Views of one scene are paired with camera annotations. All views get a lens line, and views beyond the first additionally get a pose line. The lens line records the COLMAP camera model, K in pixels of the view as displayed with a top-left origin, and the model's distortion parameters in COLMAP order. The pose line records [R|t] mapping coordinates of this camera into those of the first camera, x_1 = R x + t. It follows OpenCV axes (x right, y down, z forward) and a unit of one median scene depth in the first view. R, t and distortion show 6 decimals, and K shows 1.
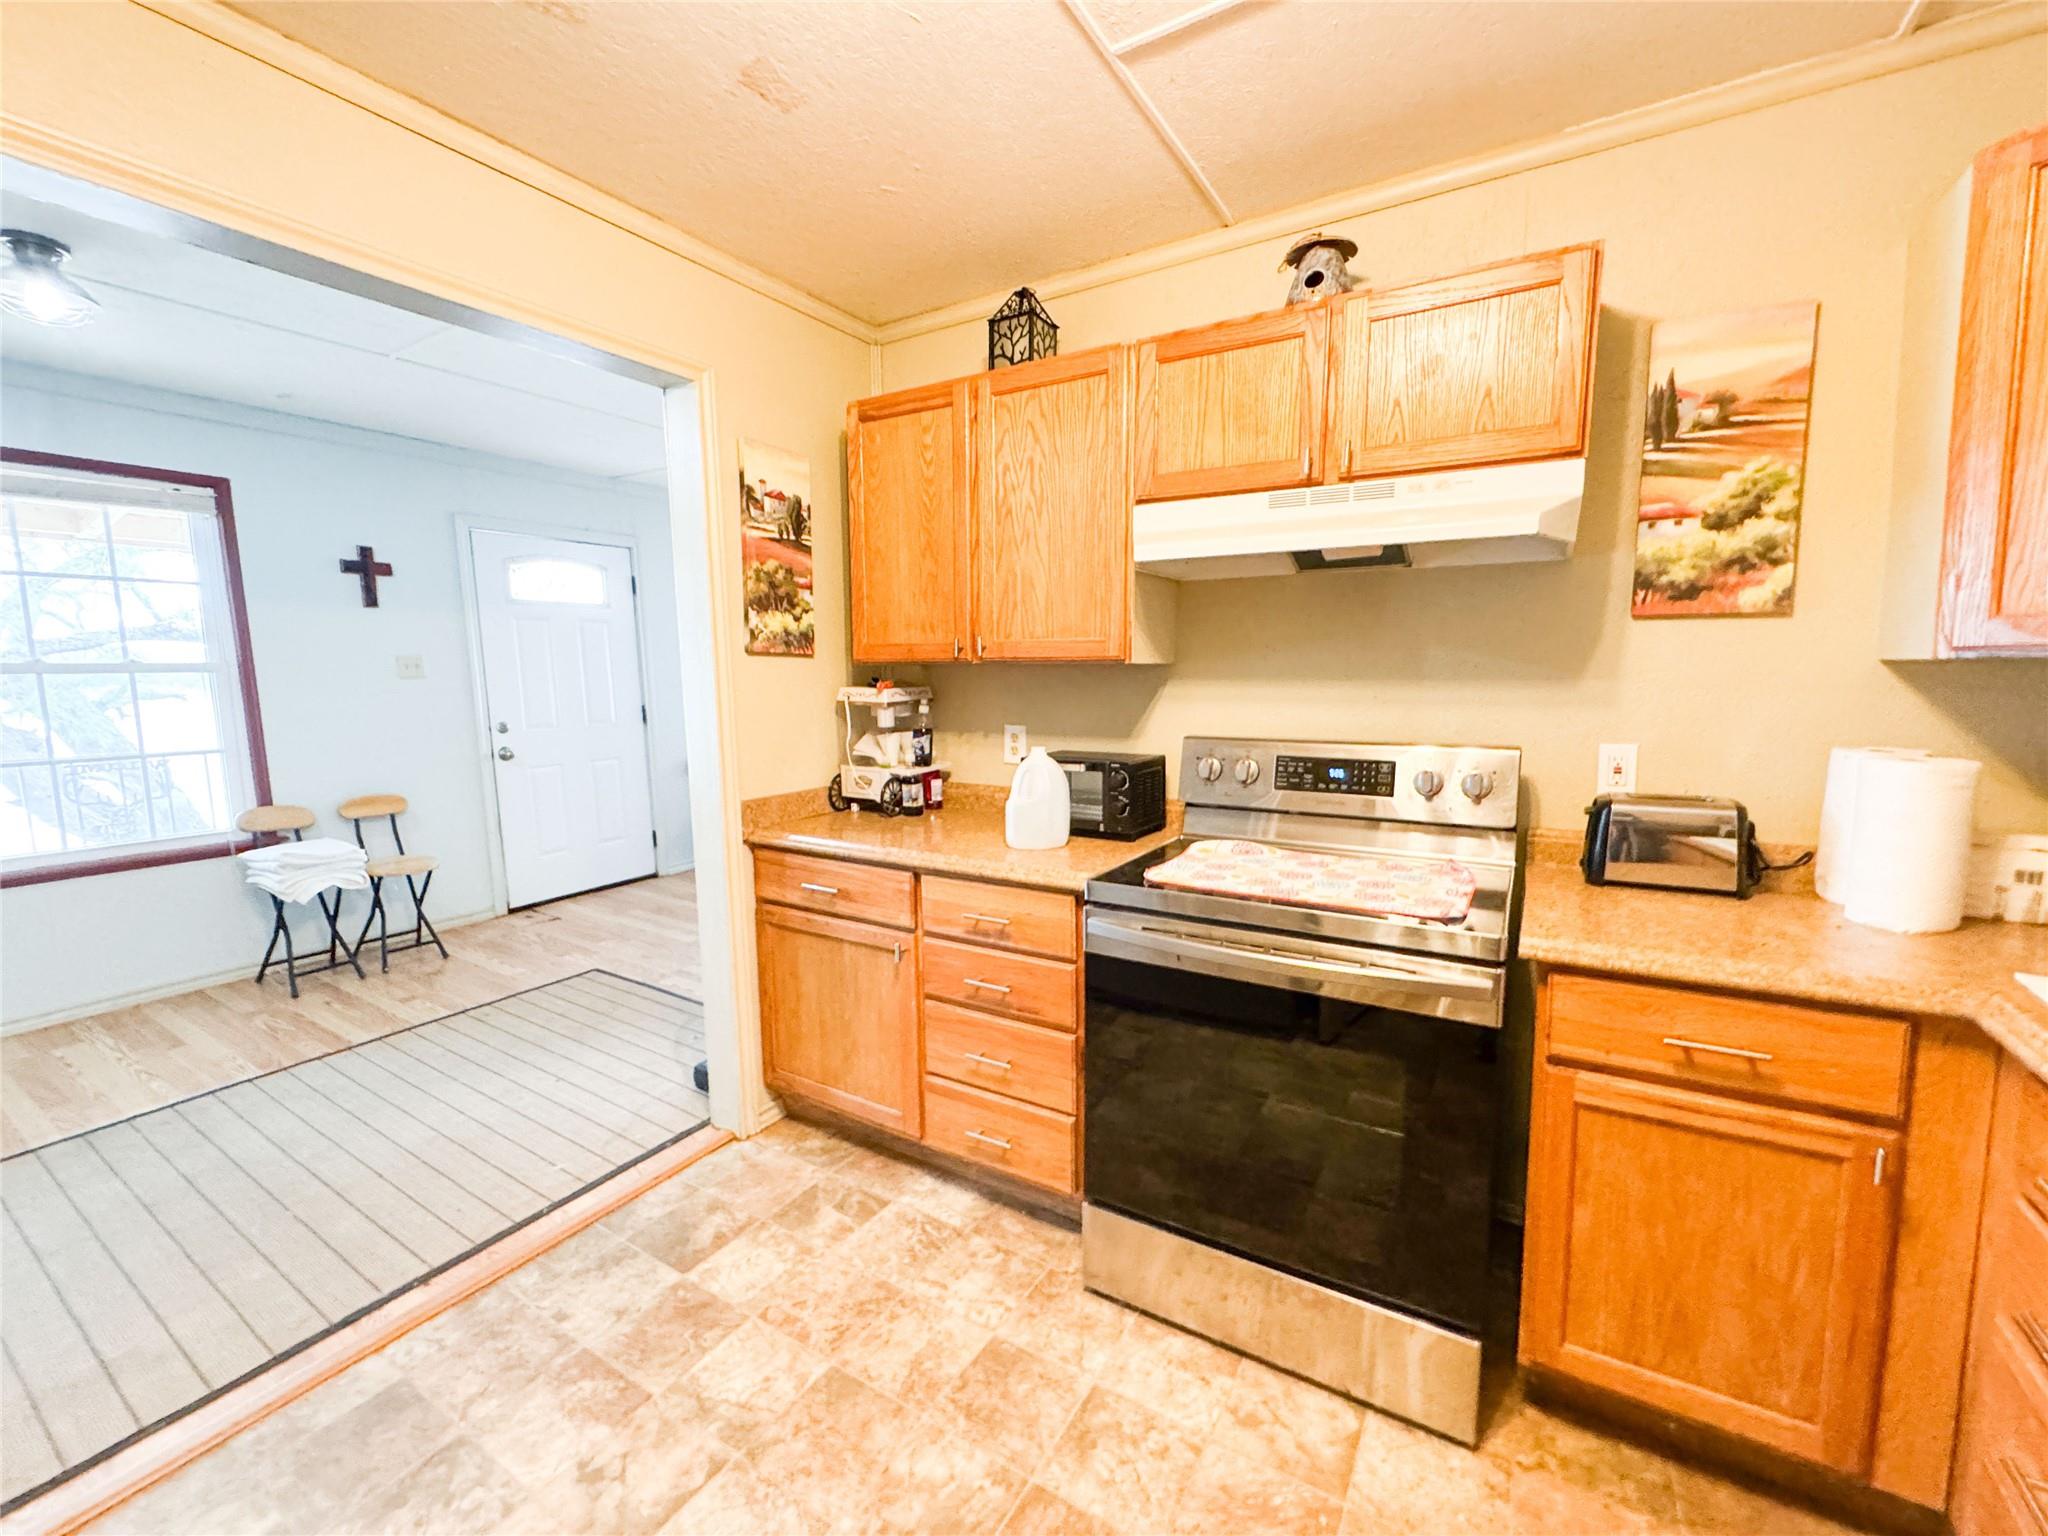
lens RADIAL K [[819.9, 0, 1024.0], [0, 819.9, 768.0], [0, 0, 1]] dist [-0.000870, -0.000076]
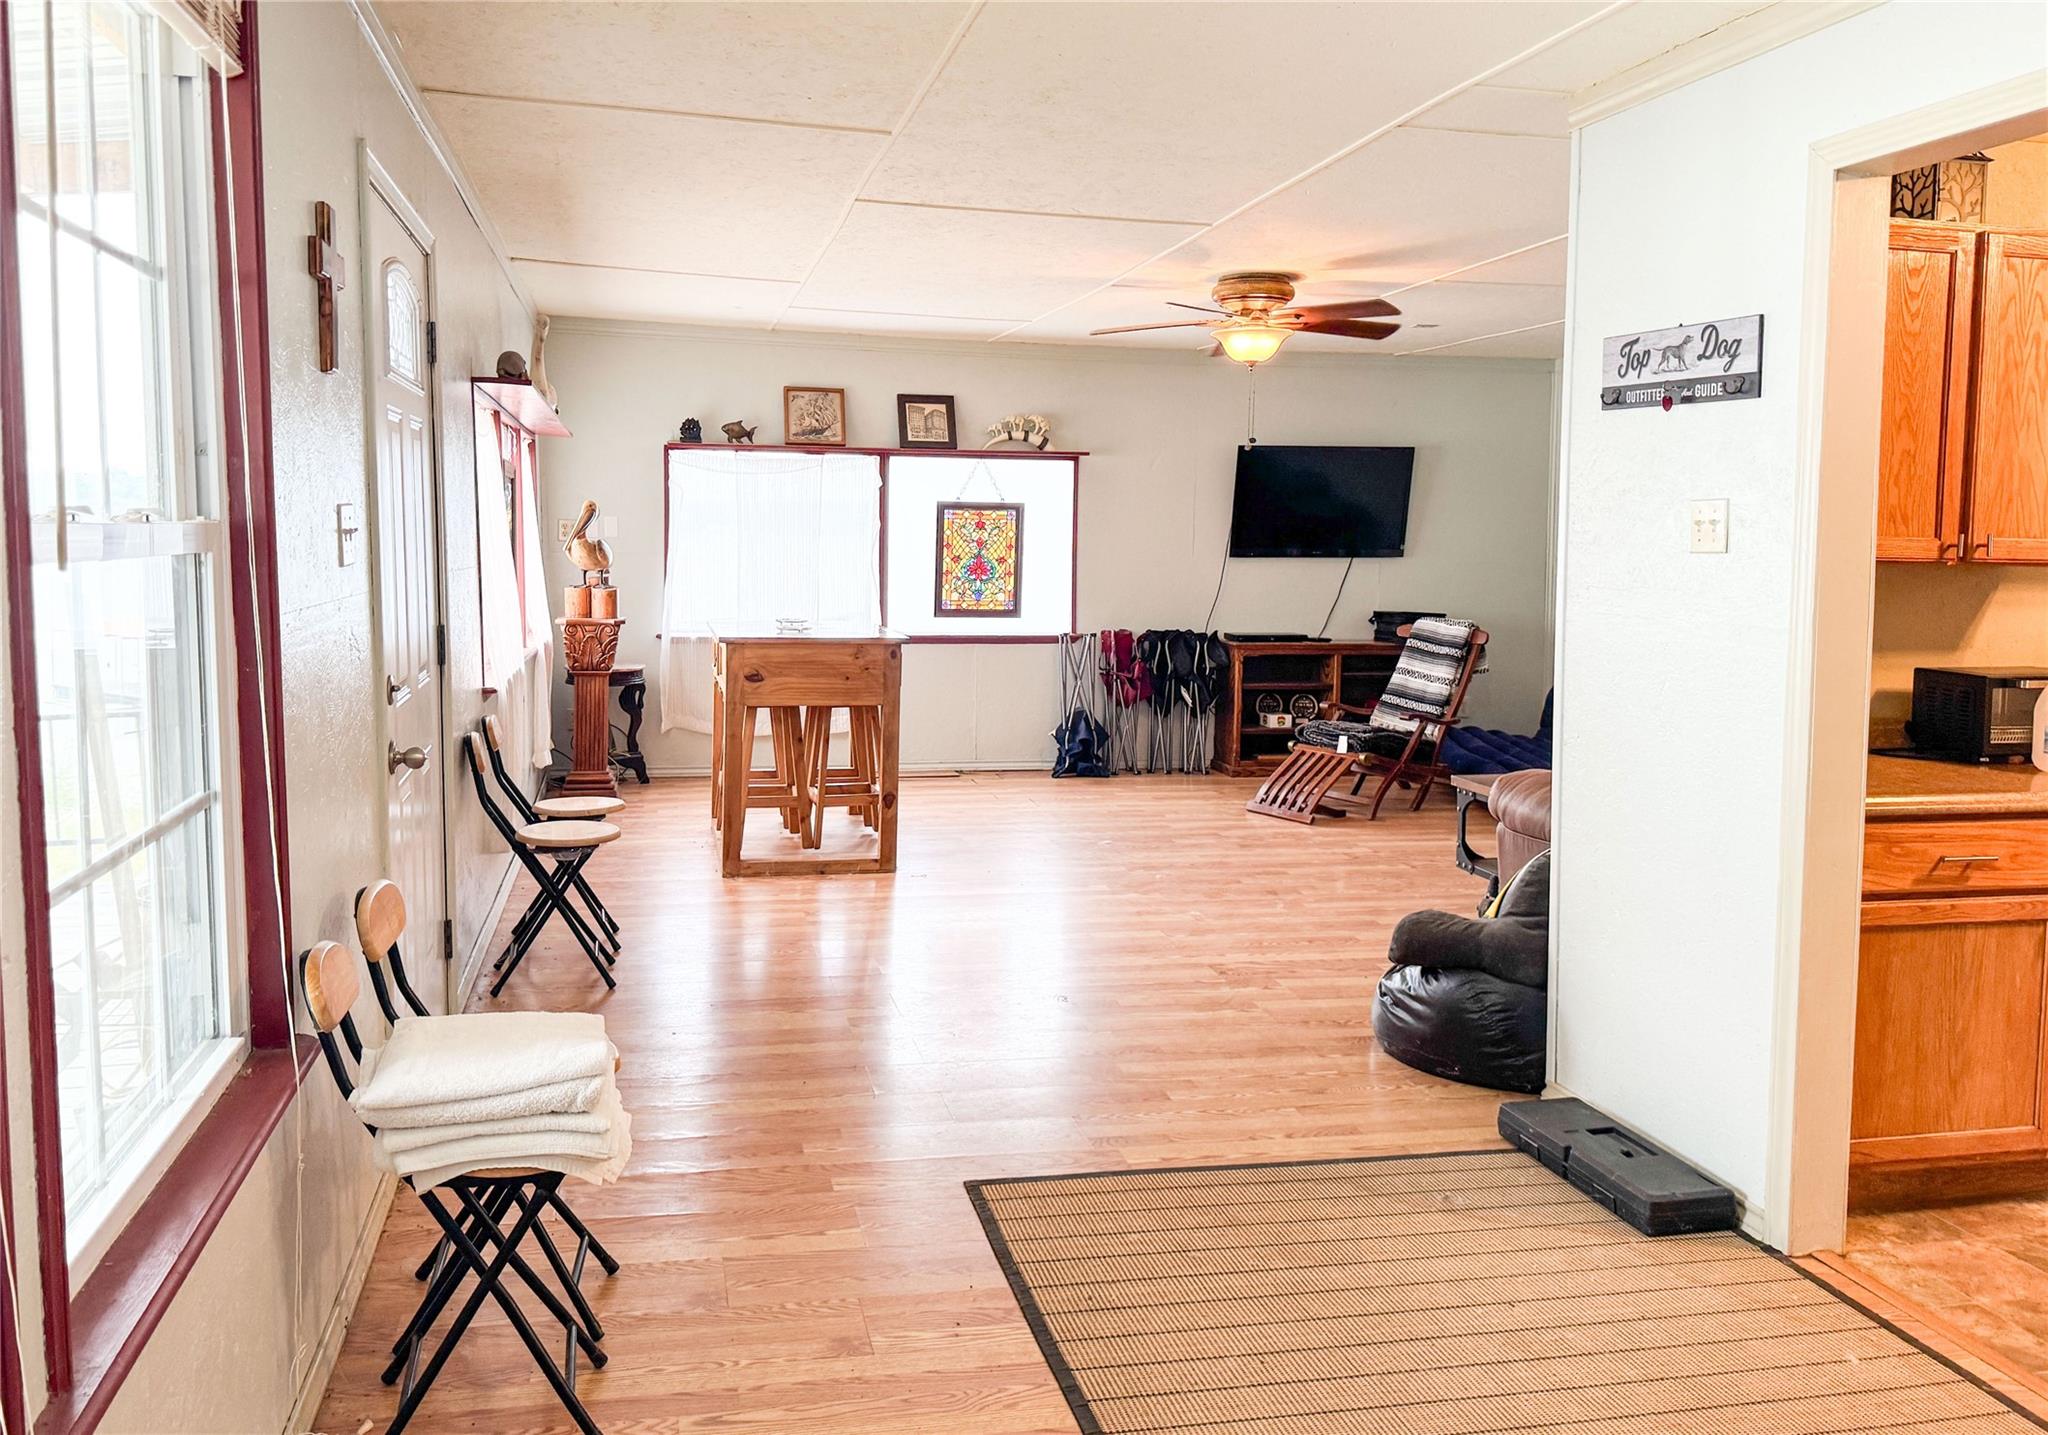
lens RADIAL K [[1409.3, 0, 1024.0], [0, 1409.3, 660.3], [0, 0, 1]] dist [0.000035, -0.001150]
pose [[0.748915, -0.034187, 0.661784, -1.690397], [0.067849, 0.997376, -0.025259, -0.060146], [-0.659184, 0.063818, 0.749269, 0.563977]]
